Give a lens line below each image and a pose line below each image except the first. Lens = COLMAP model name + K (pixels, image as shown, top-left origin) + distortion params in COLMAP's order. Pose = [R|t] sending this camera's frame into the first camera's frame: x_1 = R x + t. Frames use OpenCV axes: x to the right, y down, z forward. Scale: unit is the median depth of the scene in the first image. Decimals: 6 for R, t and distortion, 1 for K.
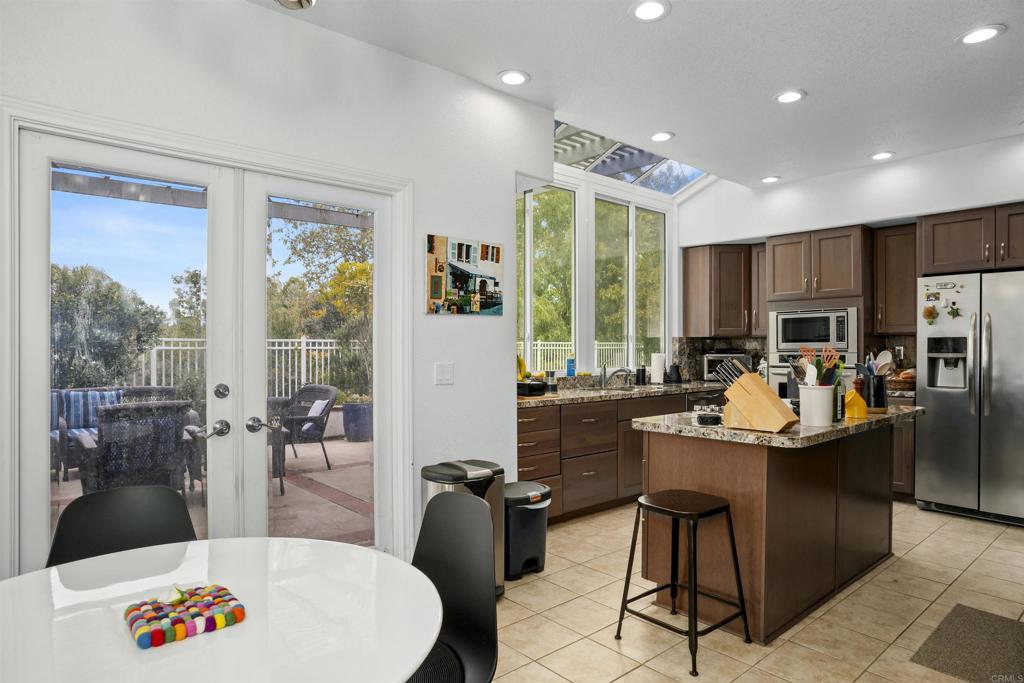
lens RADIAL K [[595.4, 0, 511.5], [0, 595.4, 343.7], [0, 0, 1]] dist [-0.052087, 0.028671]
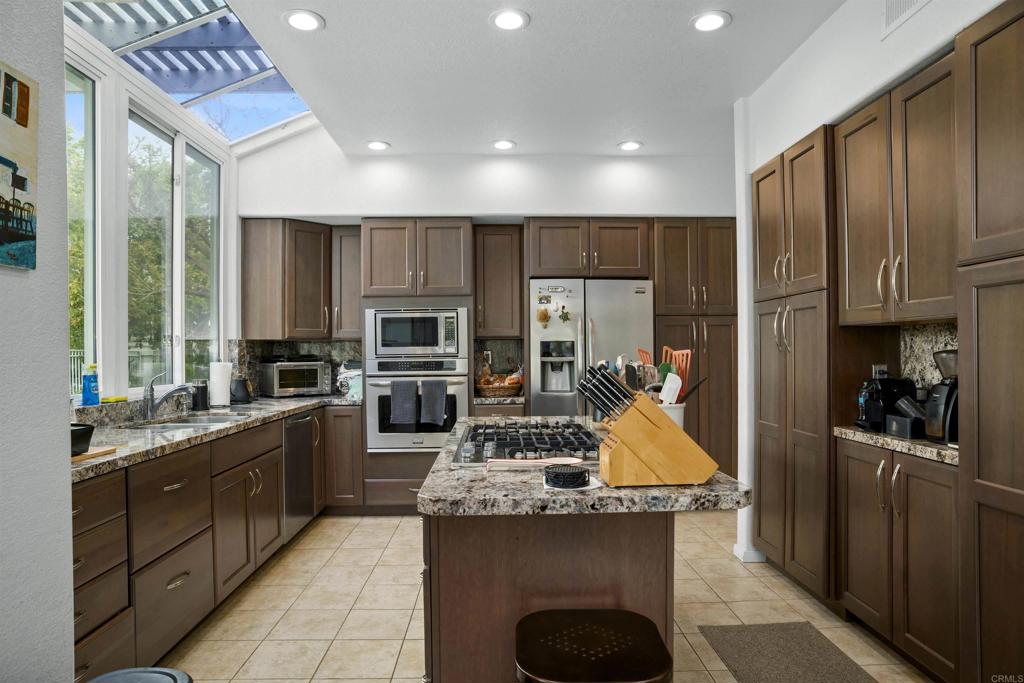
lens RADIAL K [[595.4, 0, 511.3], [0, 595.4, 356.2], [0, 0, 1]] dist [-0.052087, 0.028671]
pose [[0.641206, -0.009108, 0.767315, -0.072884], [0.002607, 0.999950, 0.009690, 0.004044], [-0.767365, -0.004213, 0.641197, 0.358571]]
